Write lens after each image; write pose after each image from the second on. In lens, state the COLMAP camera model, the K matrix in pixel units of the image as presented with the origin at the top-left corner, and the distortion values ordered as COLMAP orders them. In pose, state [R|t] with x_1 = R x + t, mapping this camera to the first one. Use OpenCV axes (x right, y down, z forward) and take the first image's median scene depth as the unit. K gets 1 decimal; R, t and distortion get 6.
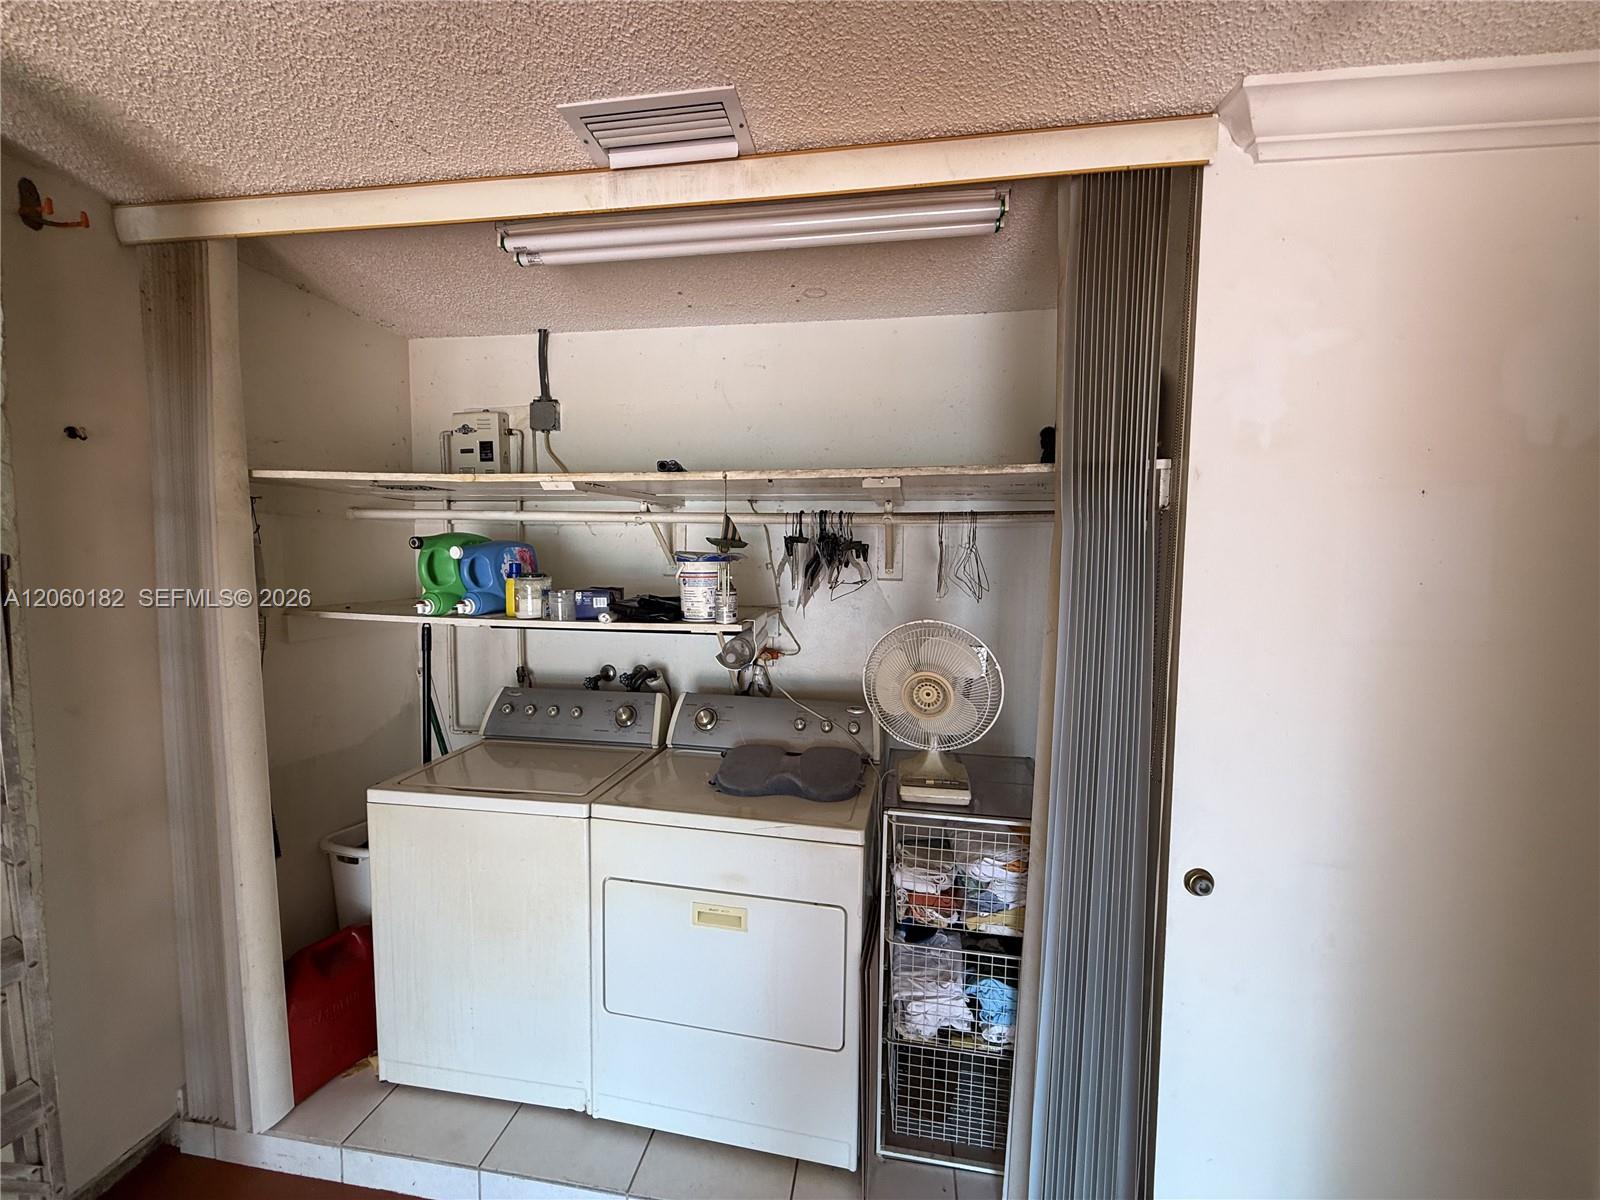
lens RADIAL K [[640.7, 0, 800.0], [0, 640.7, 600.0], [0, 0, 1]] dist [0.001236, 0.000746]
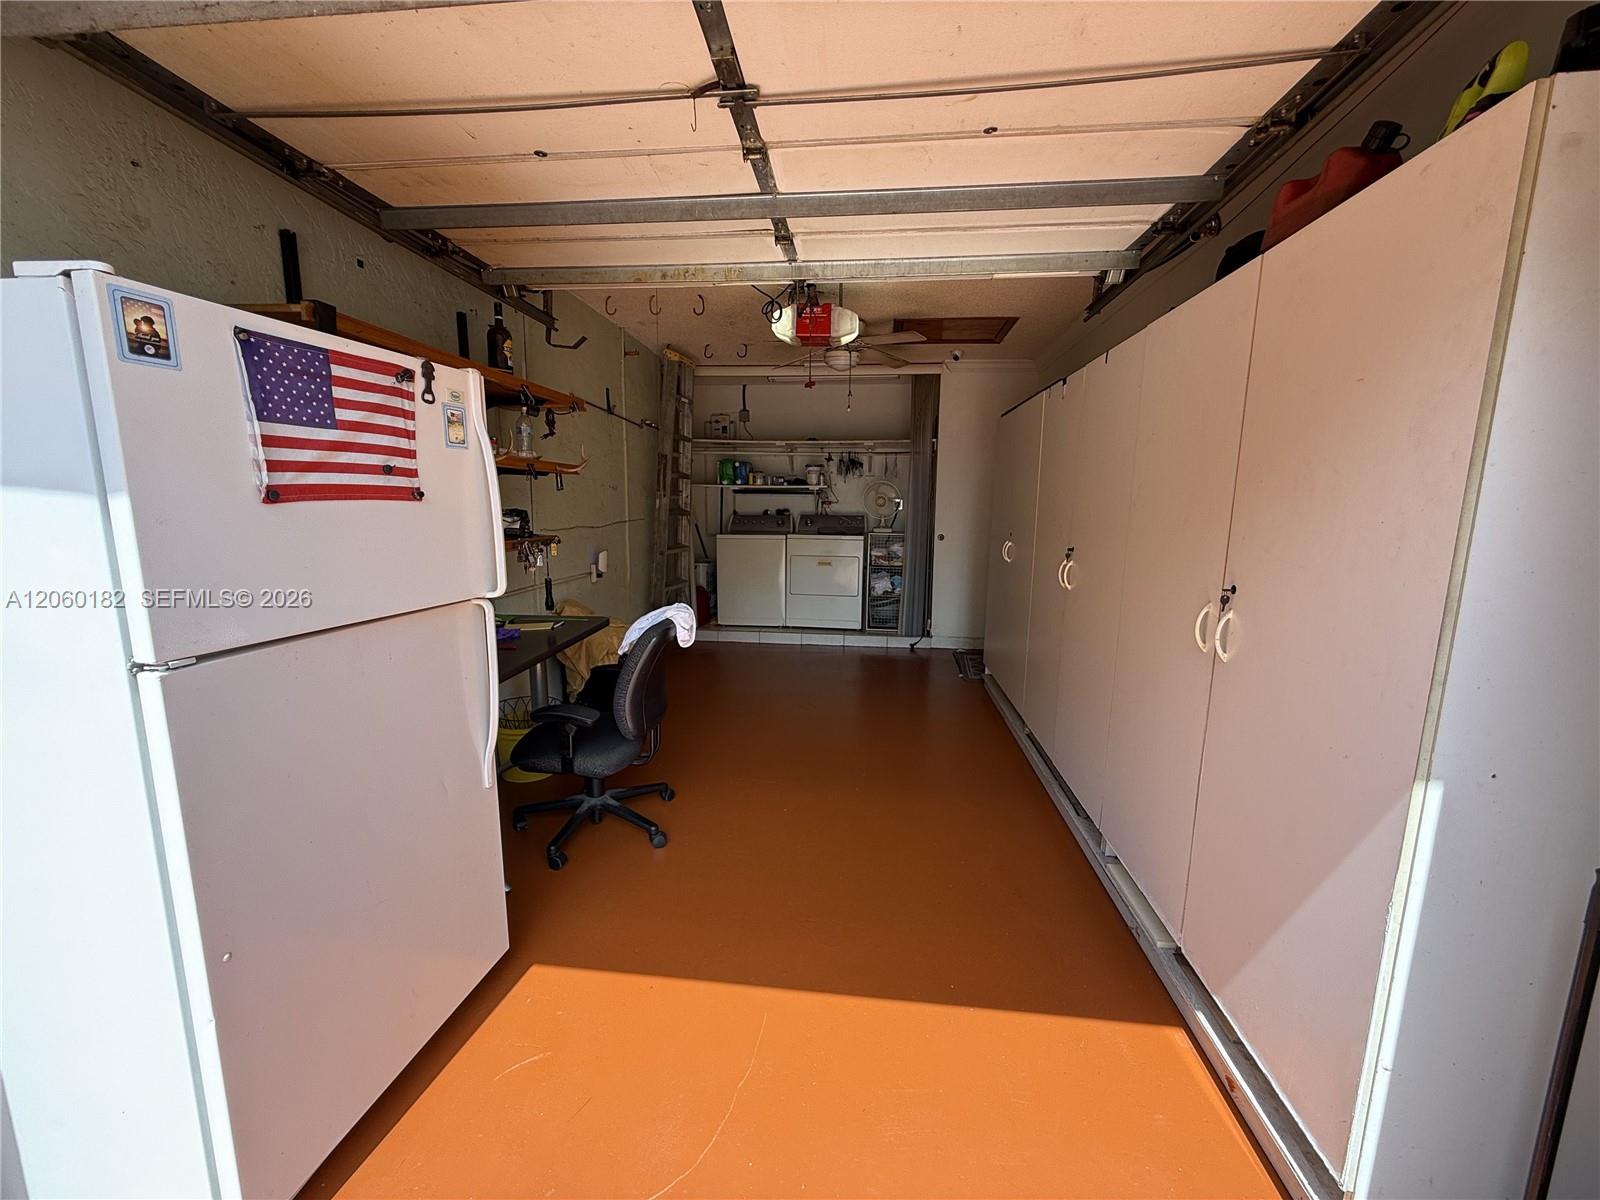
lens RADIAL K [[640.7, 0, 800.0], [0, 640.7, 600.0], [0, 0, 1]] dist [0.001236, 0.000746]
pose [[0.998944, -0.008208, 0.045213, -0.415472], [0.004343, 0.996376, 0.084944, 0.373625], [-0.045746, -0.084658, 0.995359, -2.565448]]
